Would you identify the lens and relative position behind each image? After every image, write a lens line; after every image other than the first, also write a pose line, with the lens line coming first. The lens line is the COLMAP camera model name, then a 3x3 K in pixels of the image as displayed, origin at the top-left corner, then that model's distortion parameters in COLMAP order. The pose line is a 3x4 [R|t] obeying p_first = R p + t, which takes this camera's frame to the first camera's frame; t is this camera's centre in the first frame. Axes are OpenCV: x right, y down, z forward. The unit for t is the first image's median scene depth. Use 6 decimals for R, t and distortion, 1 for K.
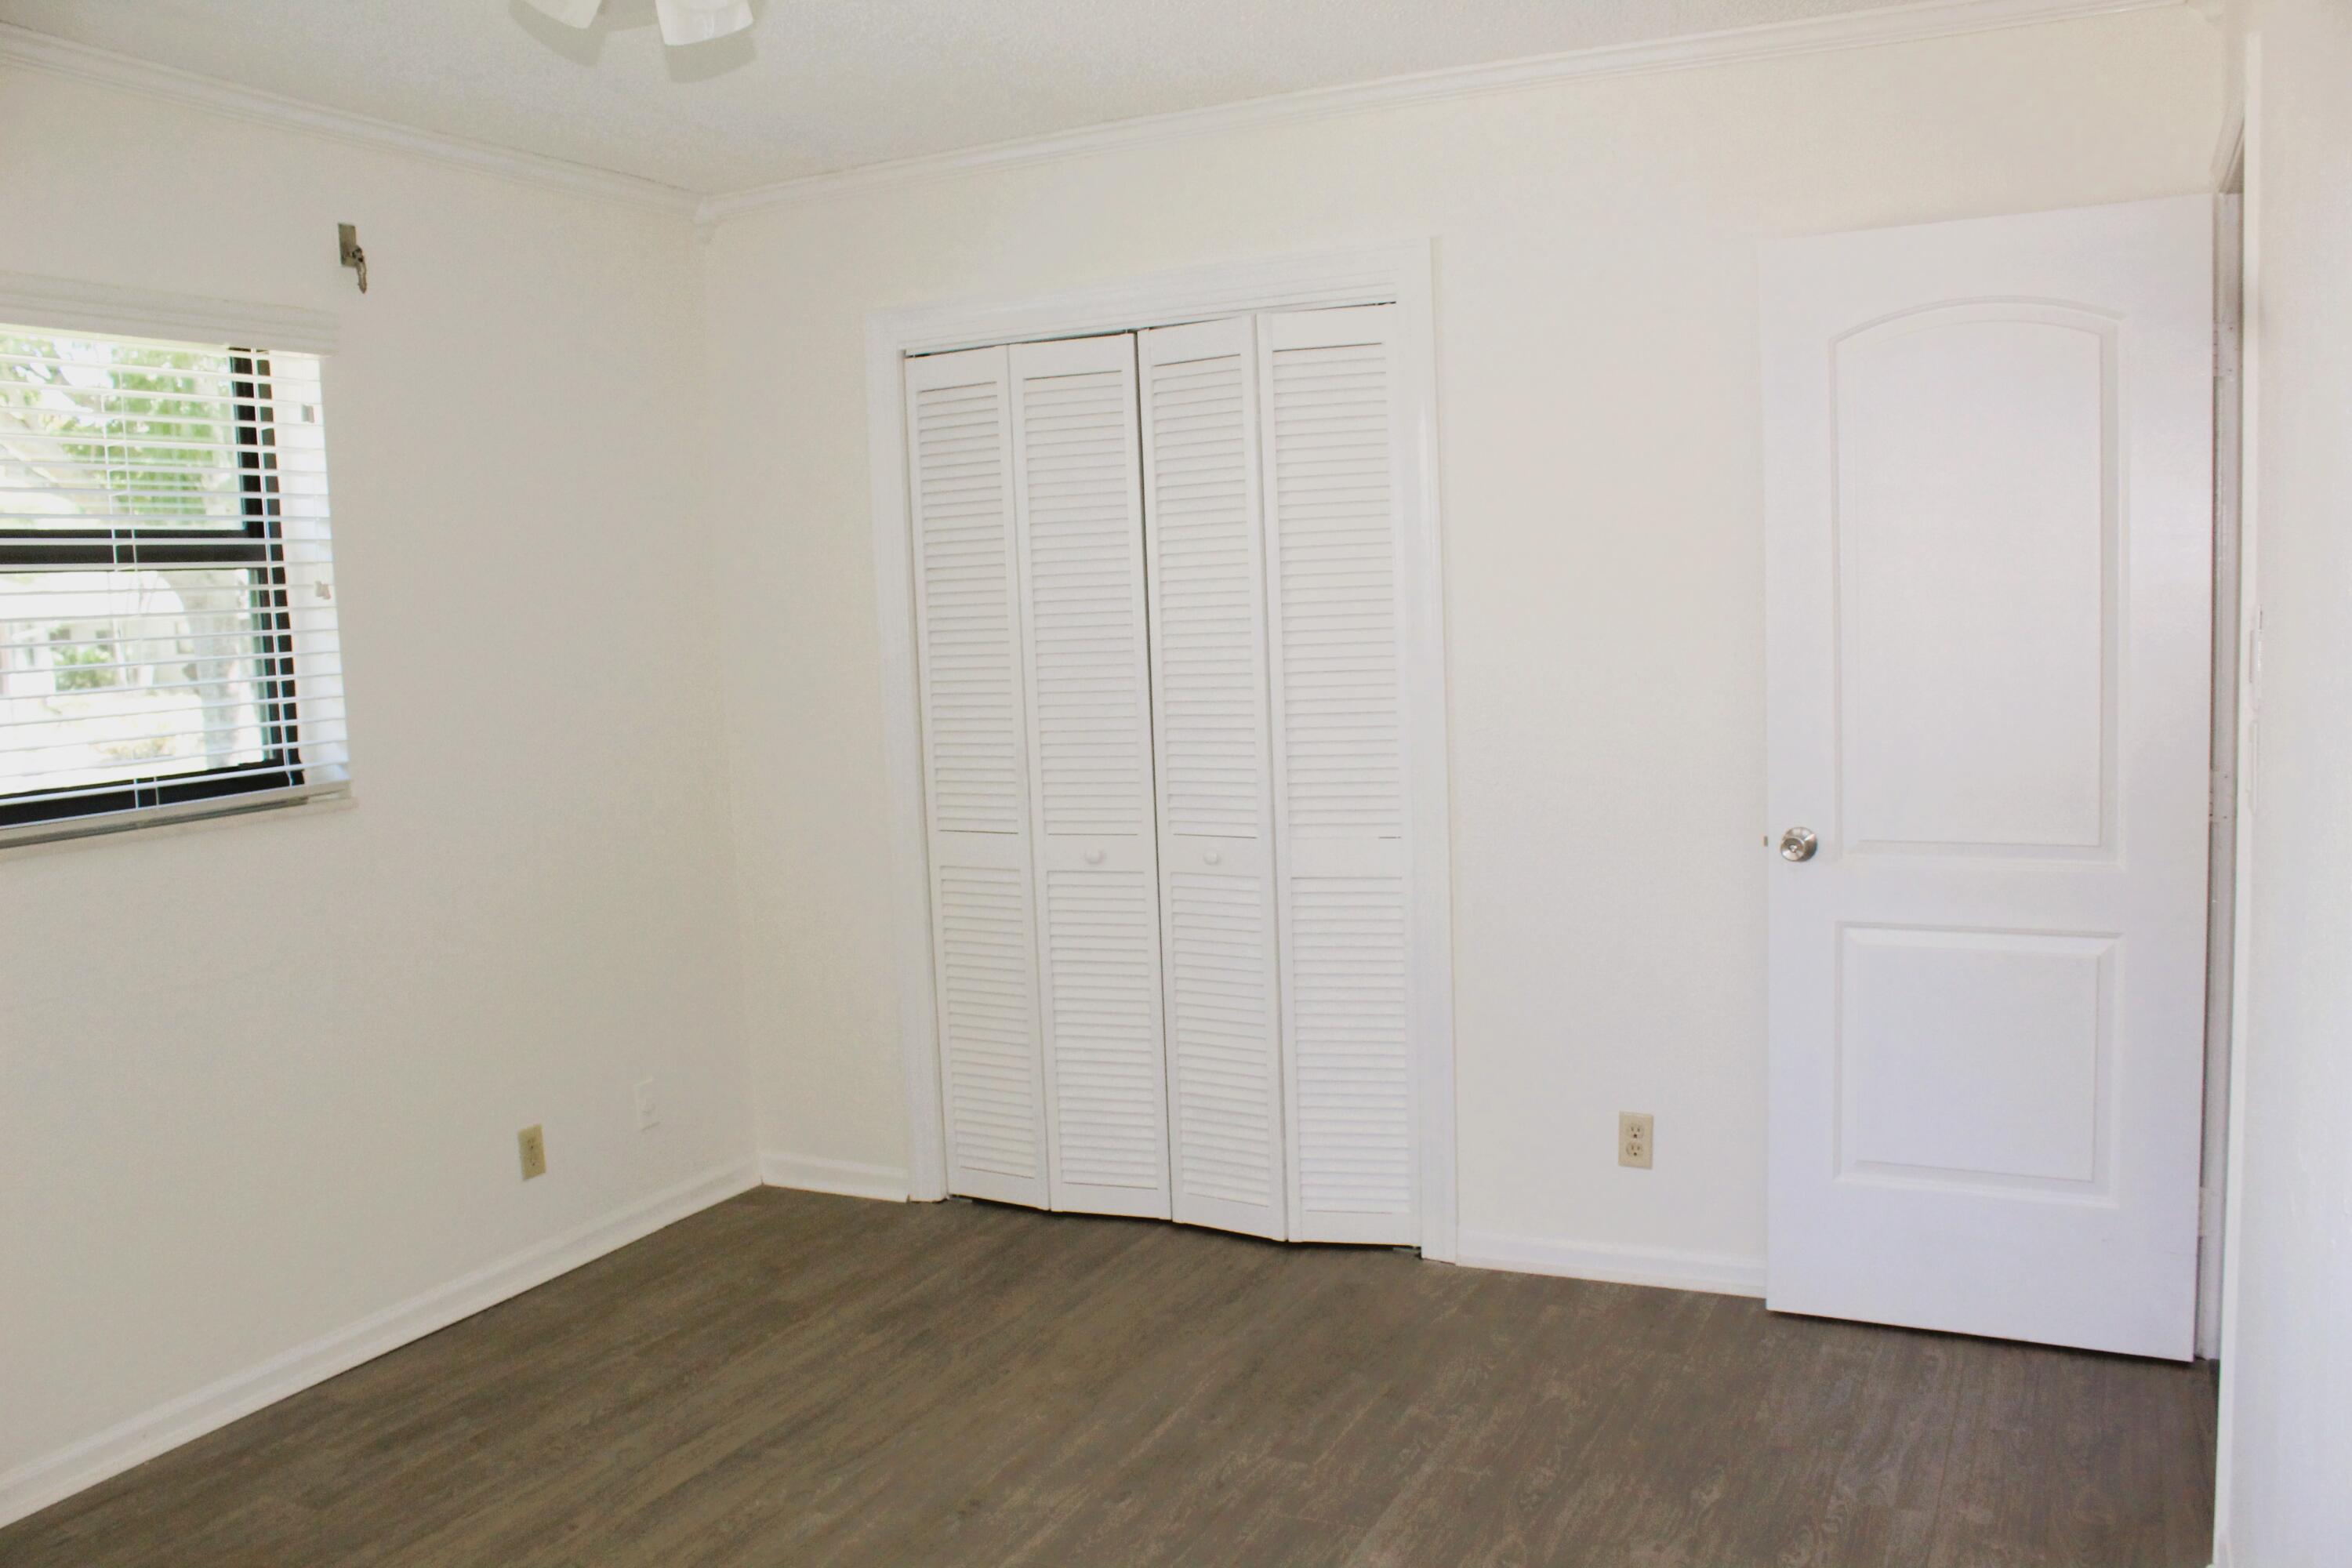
lens RADIAL K [[1904.4, 0, 1176.0], [0, 1904.4, 784.0], [0, 0, 1]] dist [-0.174794, 0.173469]
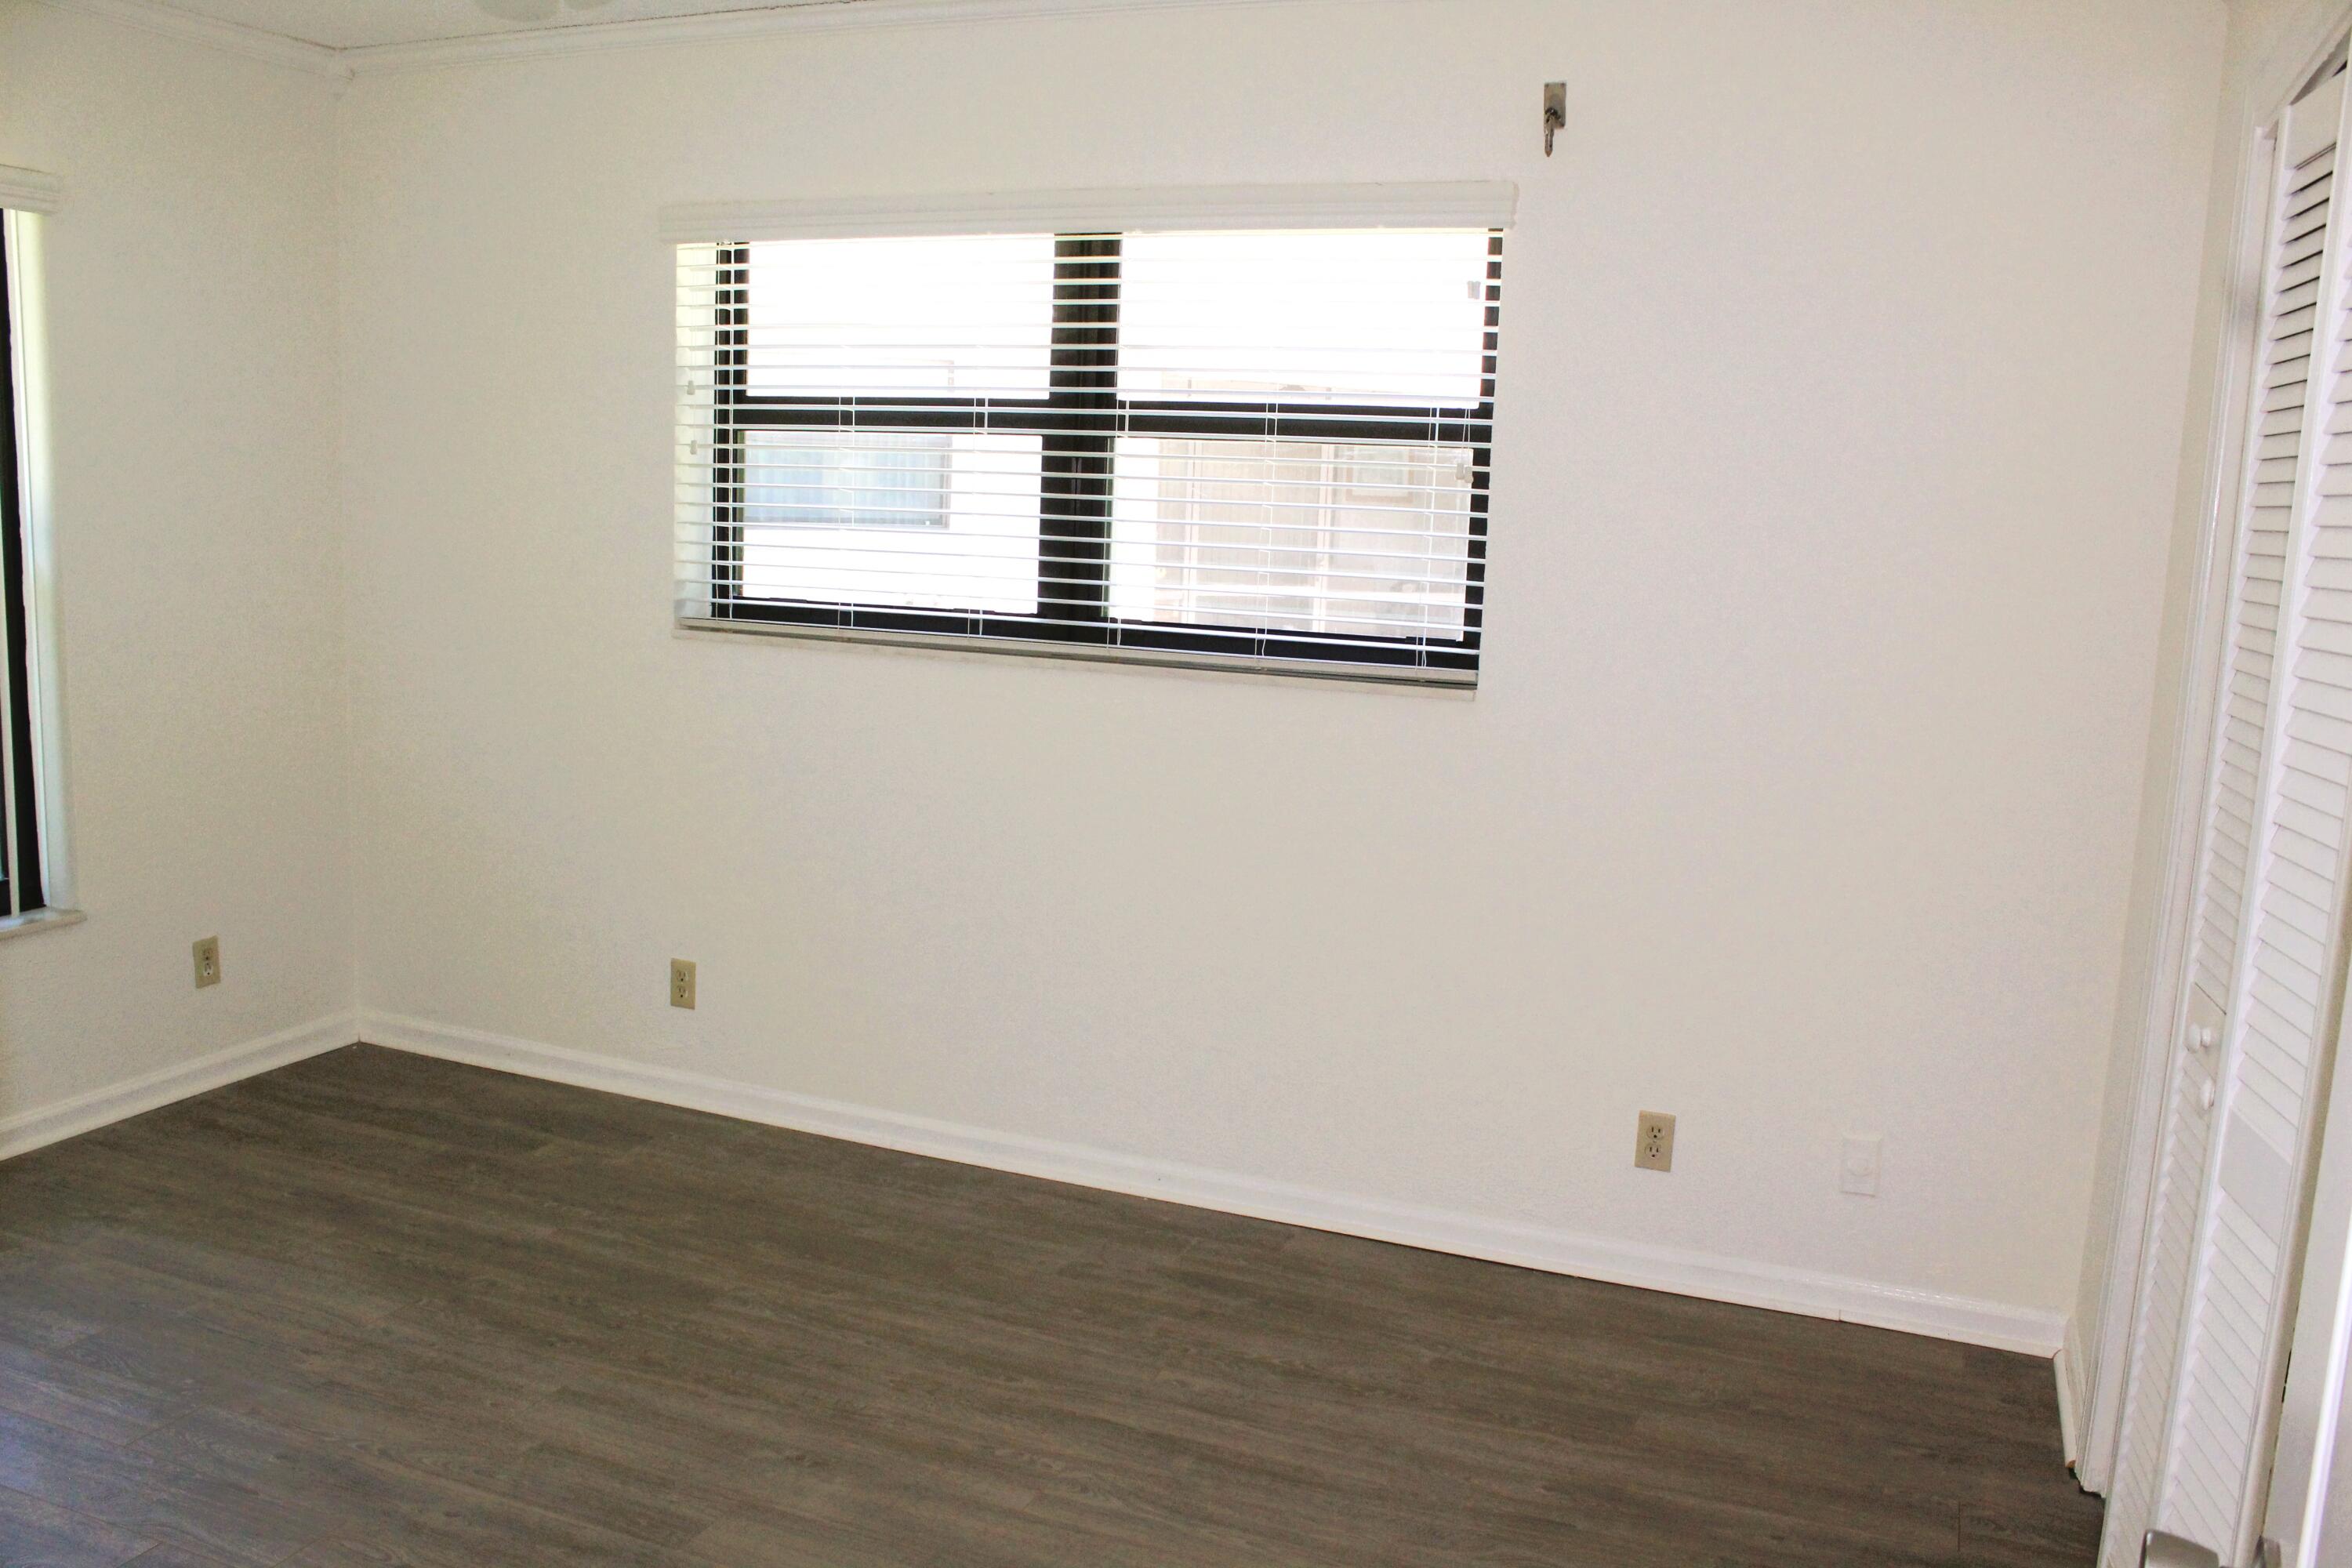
lens RADIAL K [[1904.4, 0, 1176.0], [0, 1904.4, 784.0], [0, 0, 1]] dist [-0.174794, 0.173469]
pose [[0.091293, 0.193483, -0.976847, 0.575982], [-0.152741, 0.972057, 0.178259, -0.109575], [0.984041, 0.132931, 0.118295, 0.827237]]
